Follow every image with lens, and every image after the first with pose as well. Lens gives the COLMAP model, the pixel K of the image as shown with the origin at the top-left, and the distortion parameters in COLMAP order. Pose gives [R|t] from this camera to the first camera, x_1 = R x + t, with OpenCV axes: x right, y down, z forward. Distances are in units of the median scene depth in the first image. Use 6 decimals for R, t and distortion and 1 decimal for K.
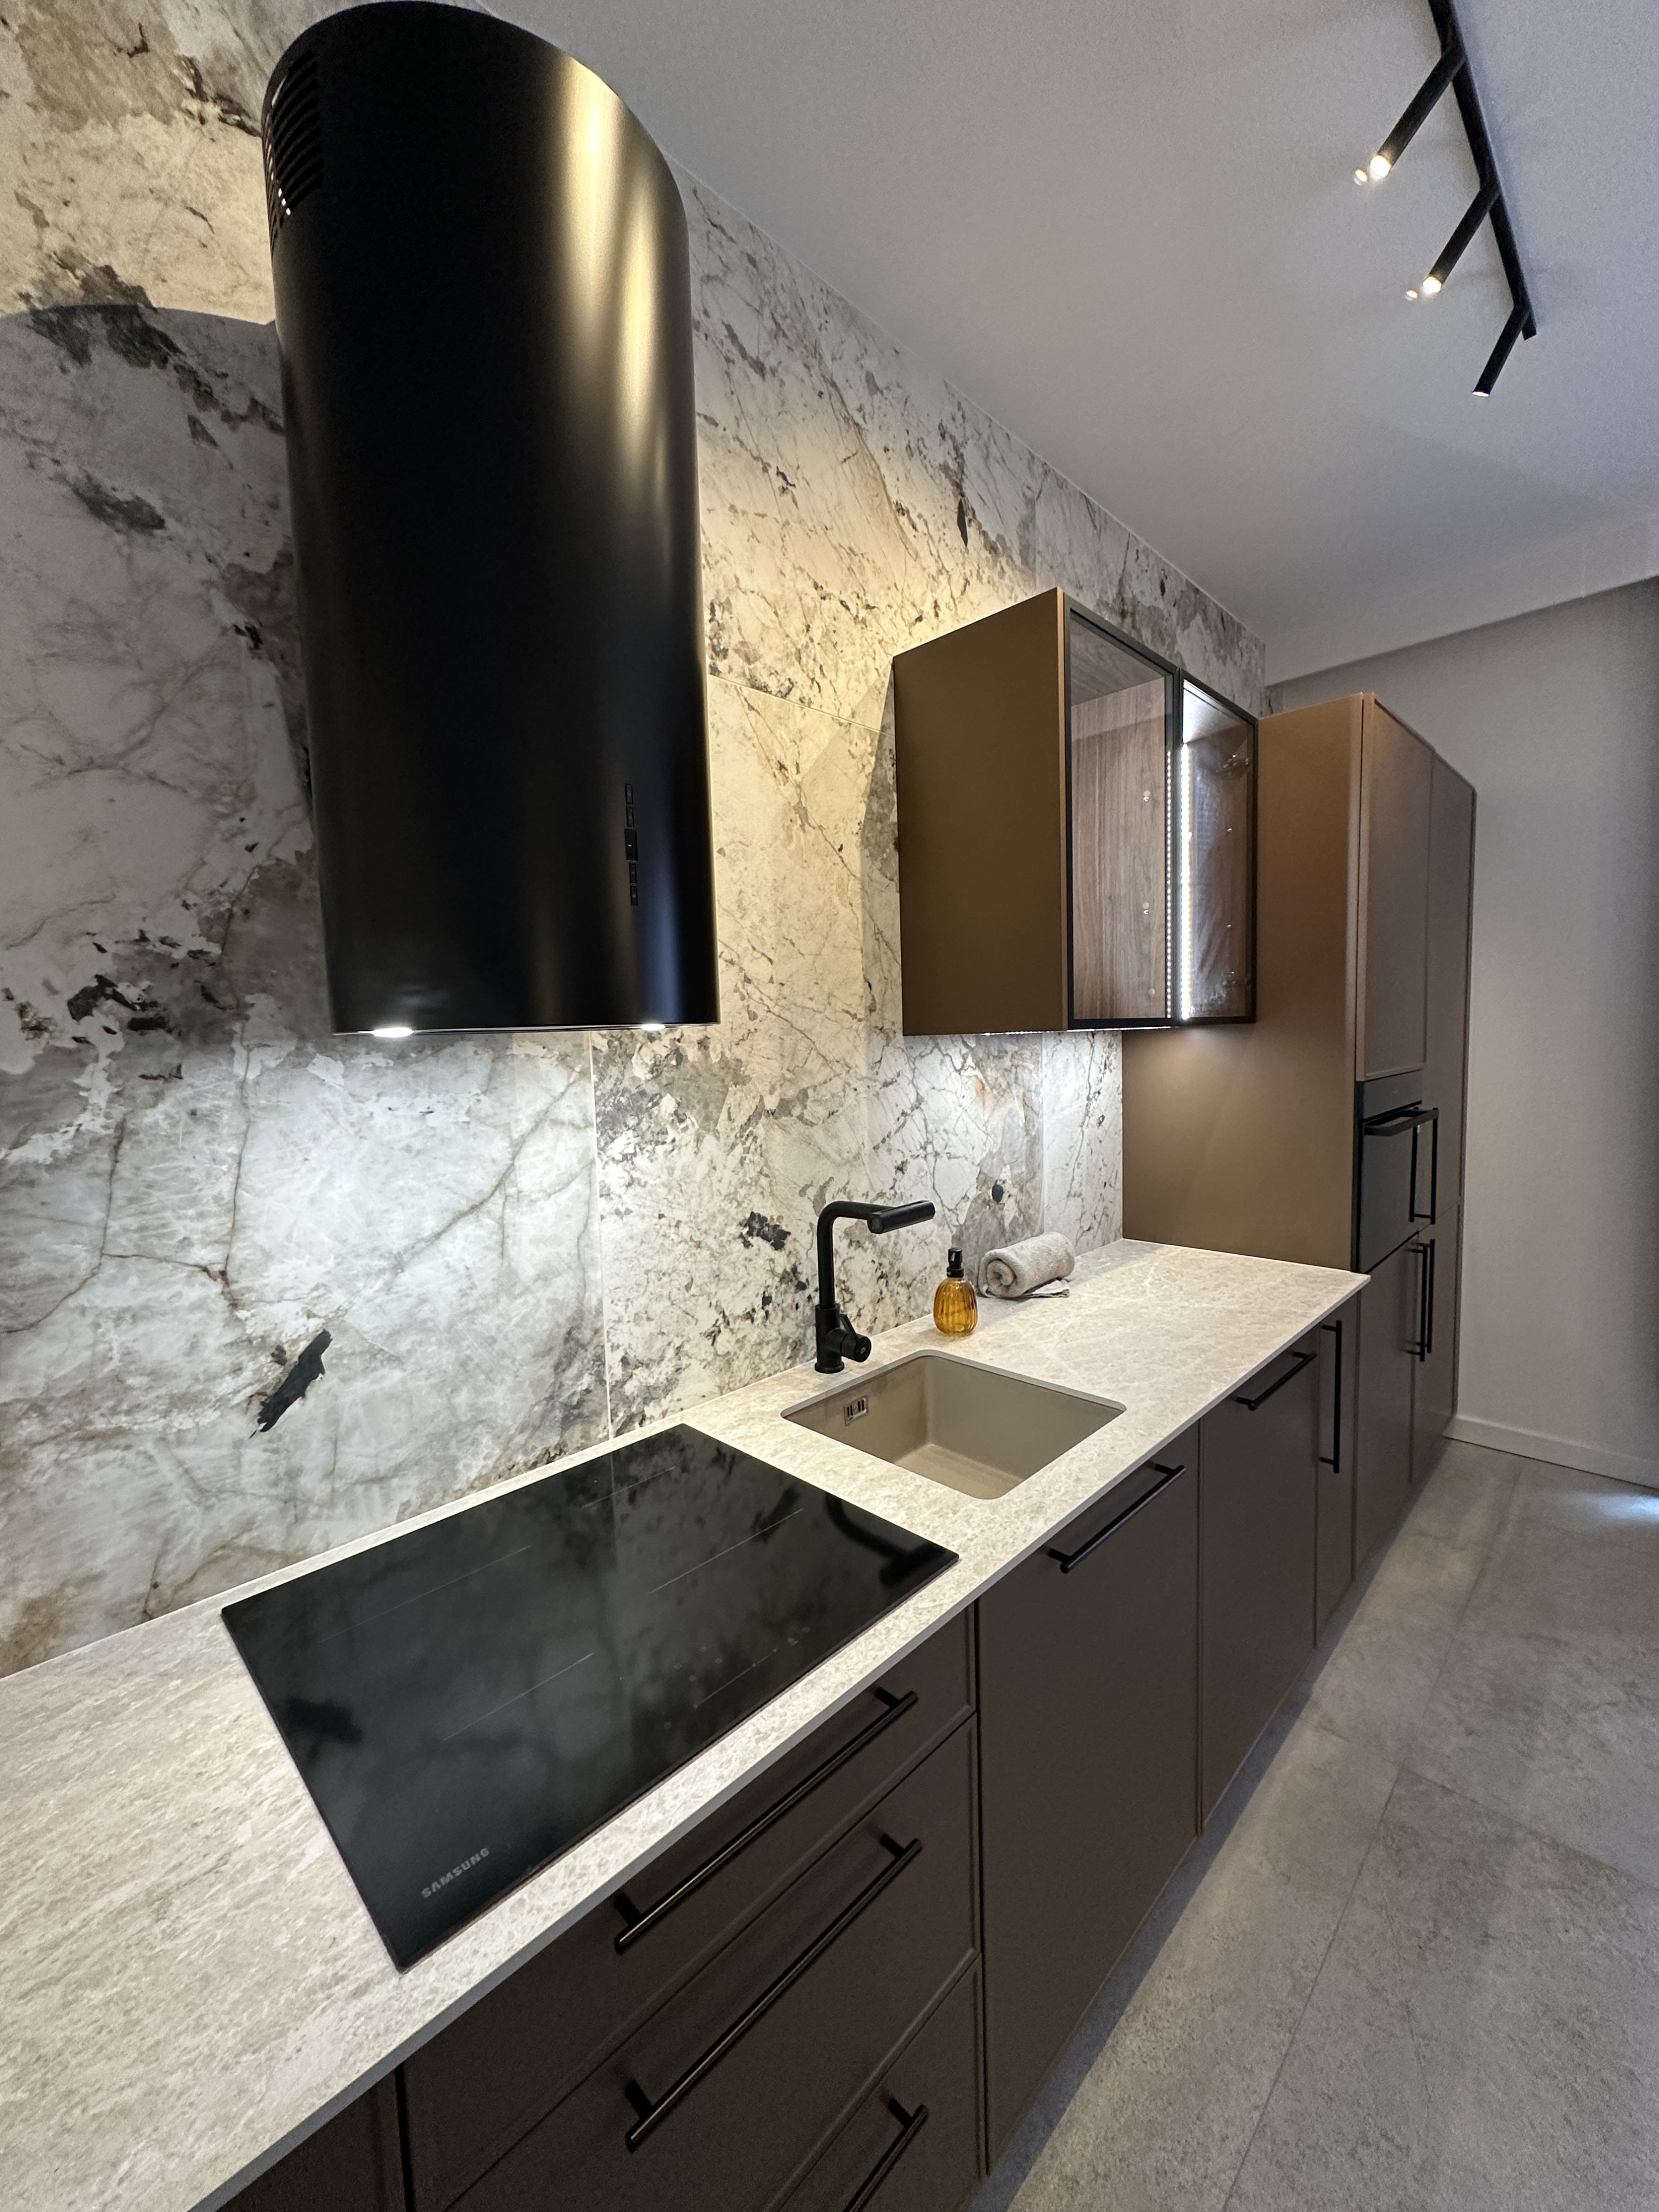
lens RADIAL K [[878.6, 0, 833.6], [0, 878.6, 1106.4], [0, 0, 1]] dist [-0.003650, 0.000008]
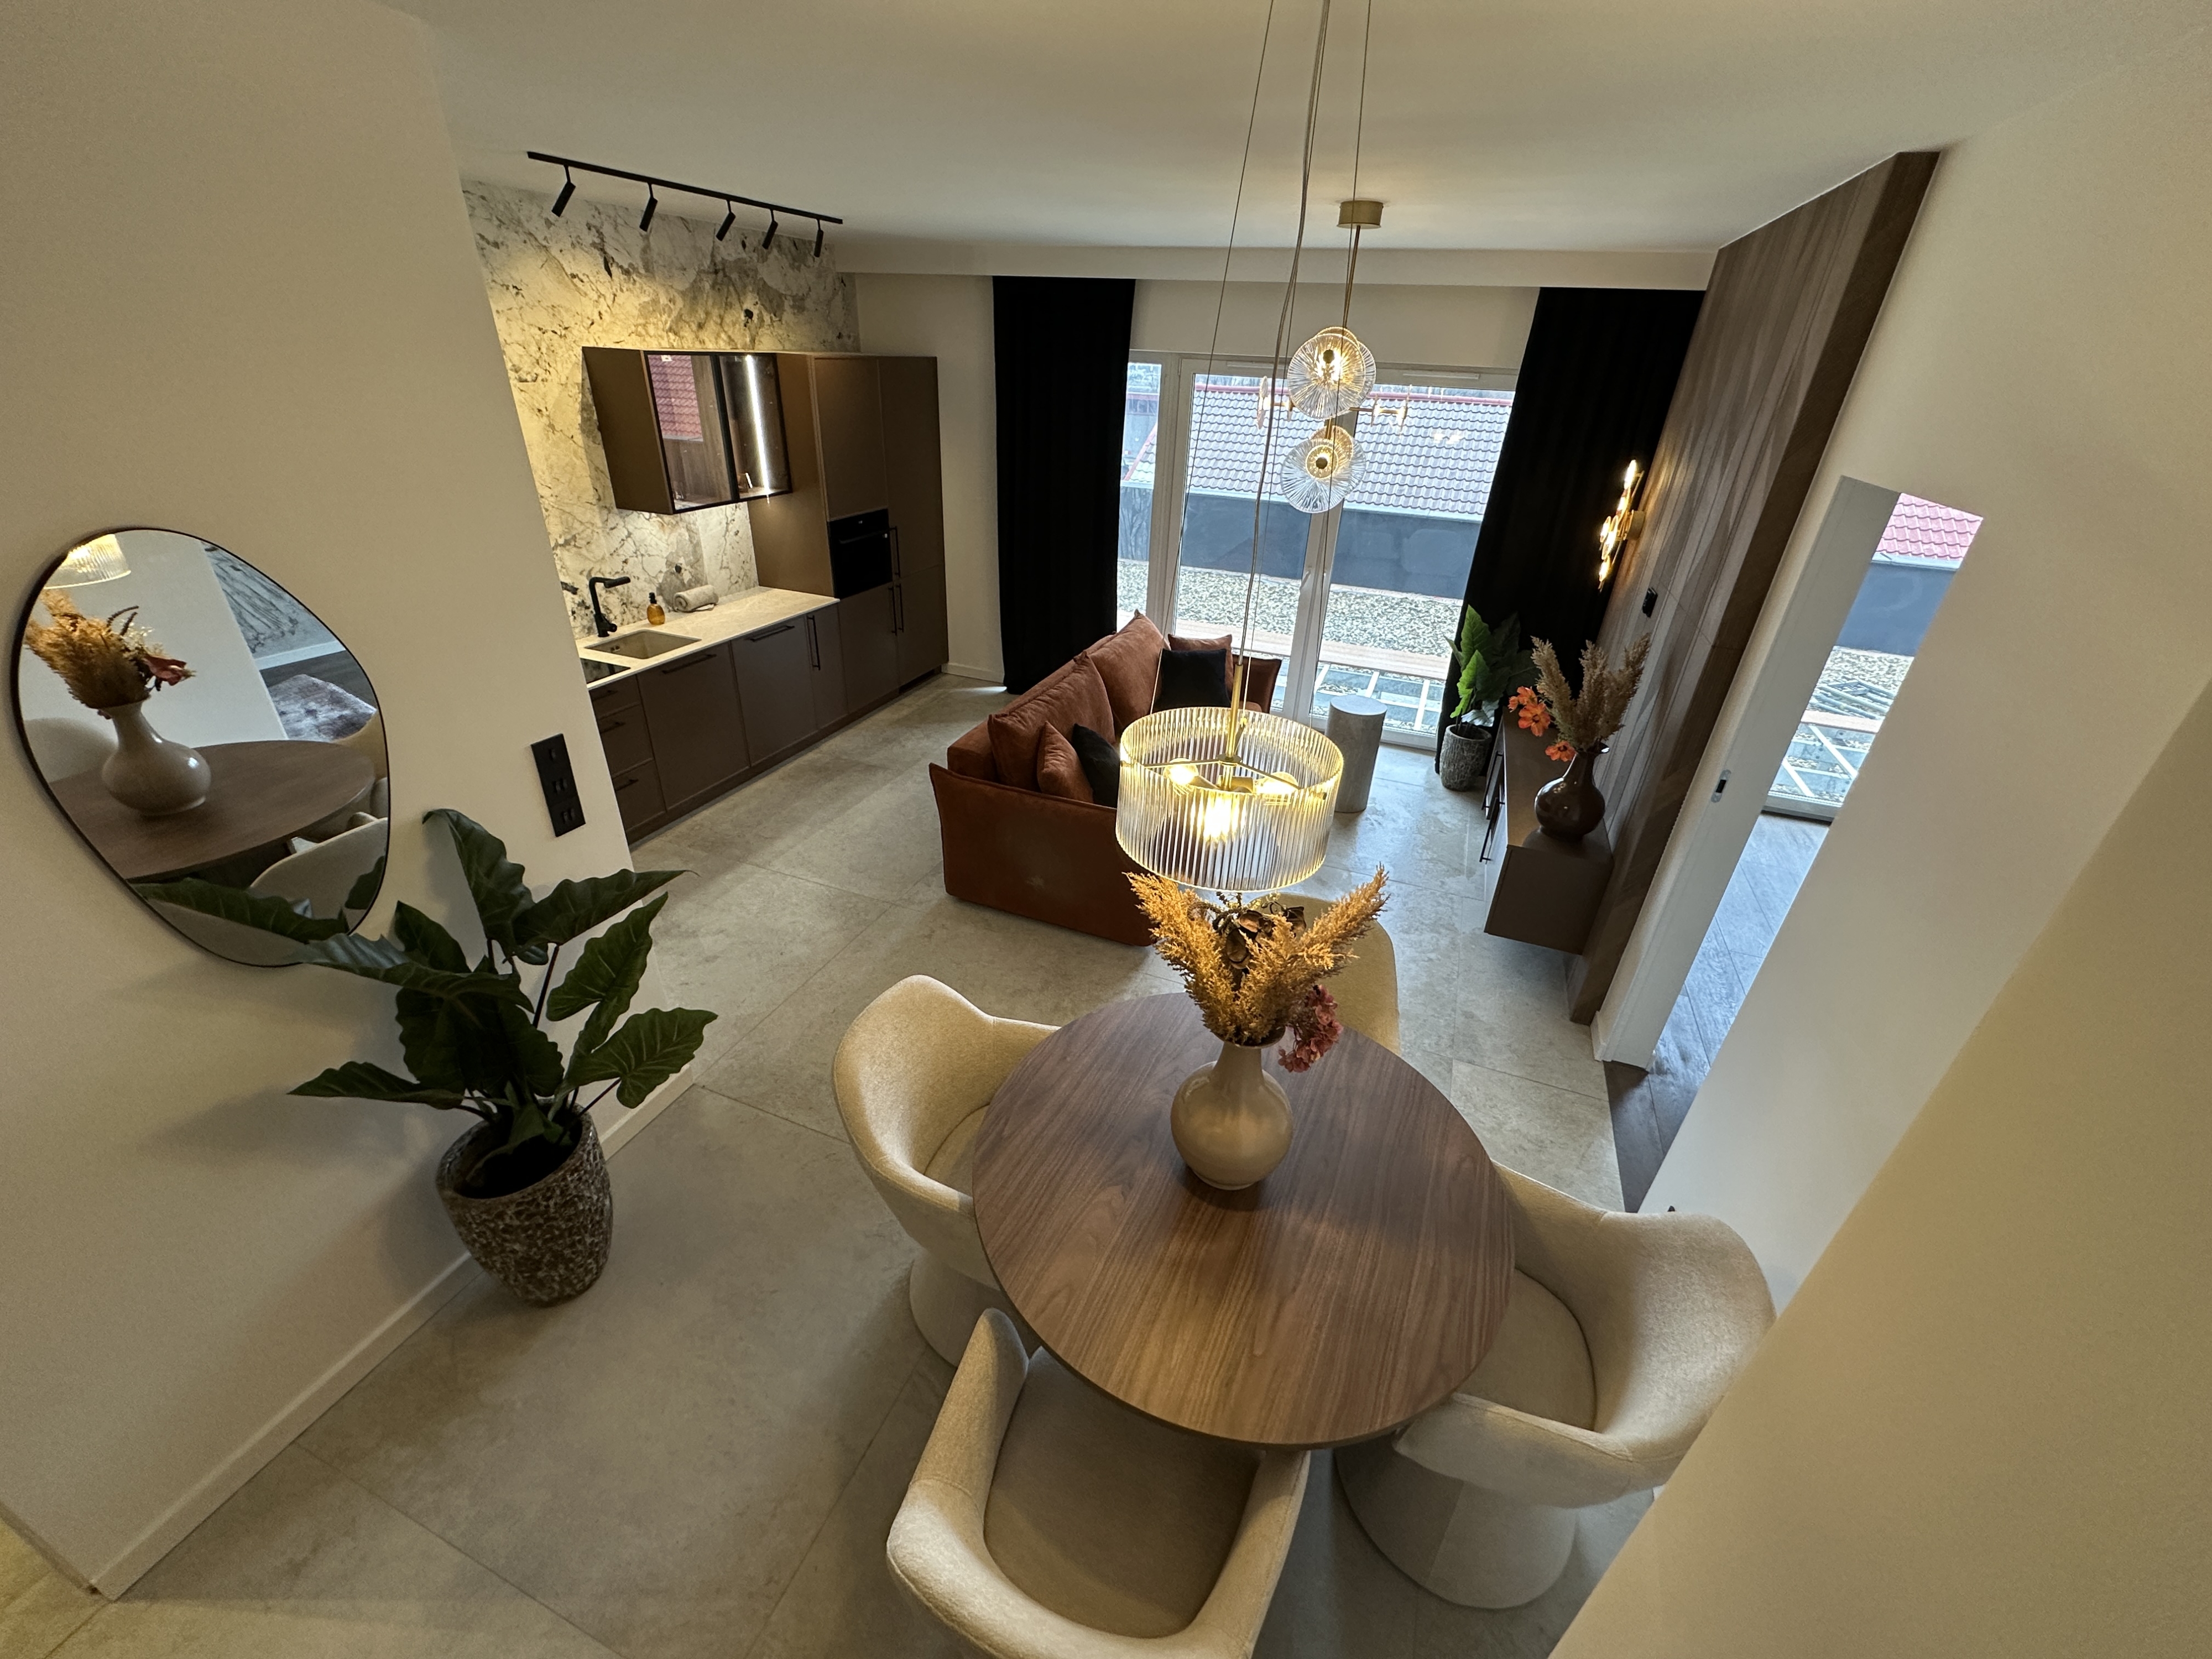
lens RADIAL K [[878.6, 0, 1109.8], [0, 878.6, 826.2], [0, 0, 1]] dist [-0.003650, 0.000008]
pose [[0.915155, -0.126893, 0.382610, 0.341413], [-0.040806, 0.915123, 0.401105, -0.362175], [-0.401032, -0.382686, 0.832301, -2.356360]]
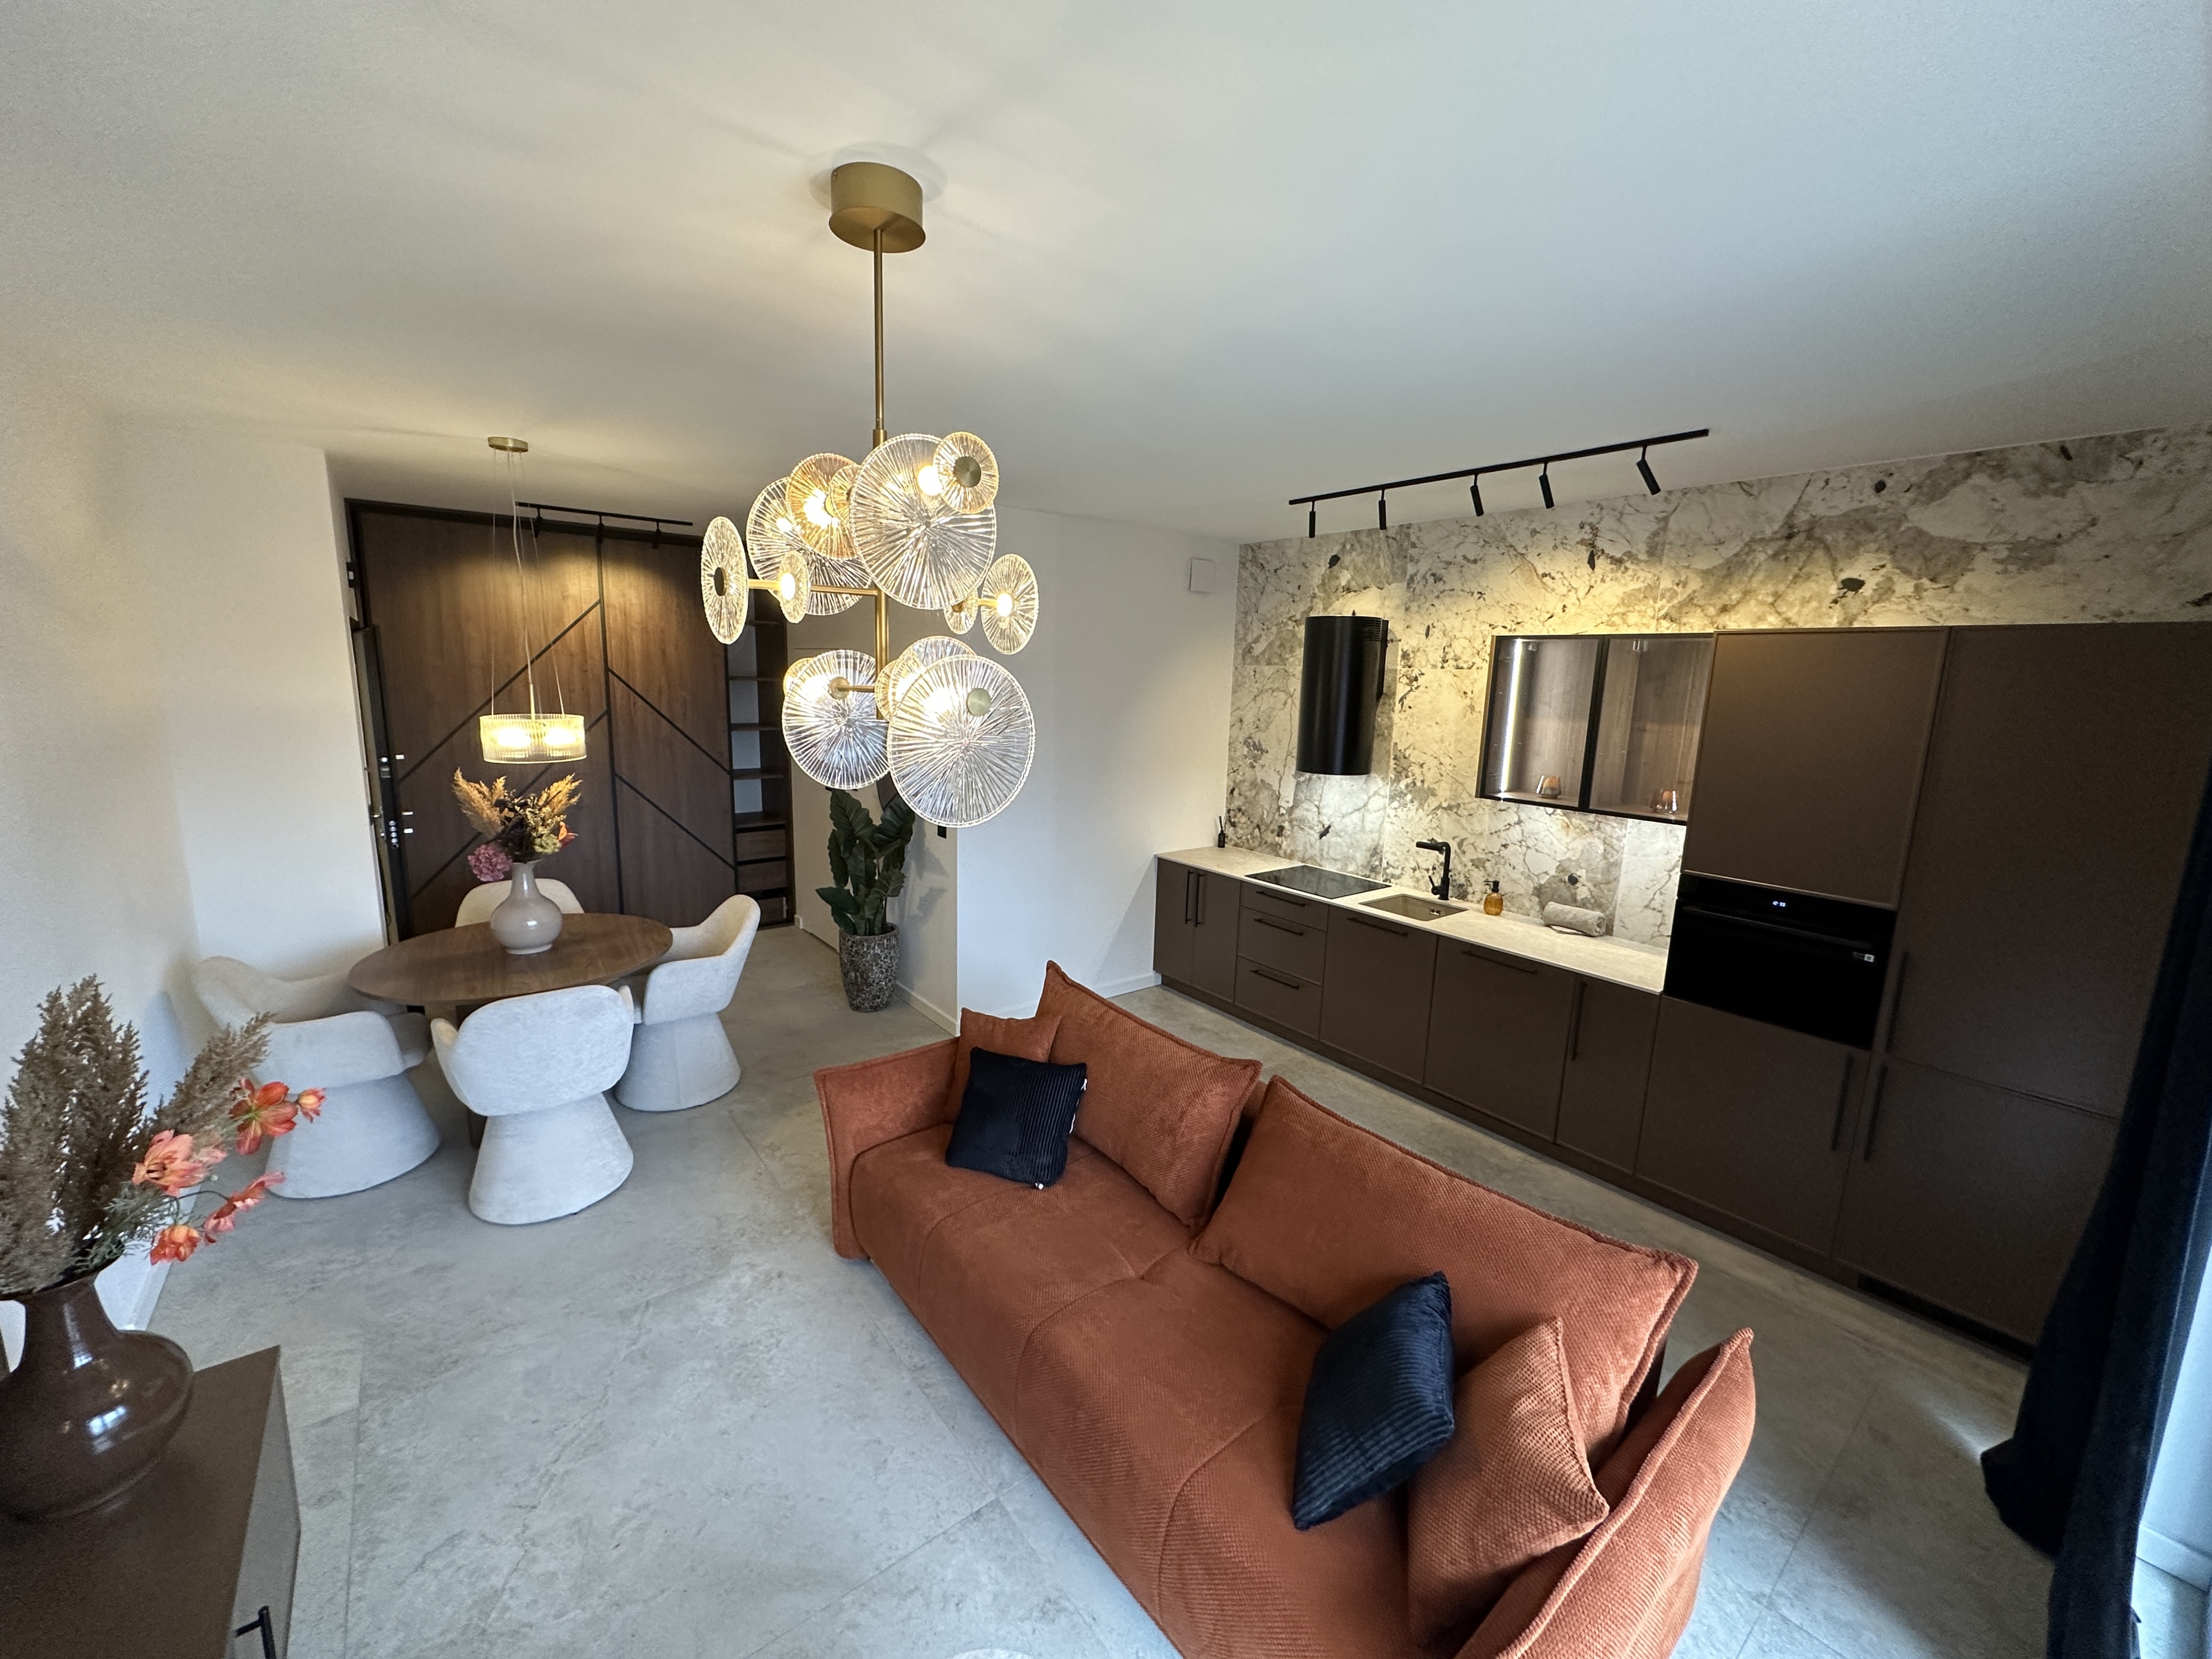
lens RADIAL K [[878.6, 0, 1105.2], [0, 878.6, 826.6], [0, 0, 1]] dist [-0.003650, 0.000008]
pose [[-0.123987, 0.202237, -0.971456, 2.954462], [-0.103215, 0.971071, 0.215331, -0.450674], [0.986901, 0.126967, -0.099526, 0.161805]]
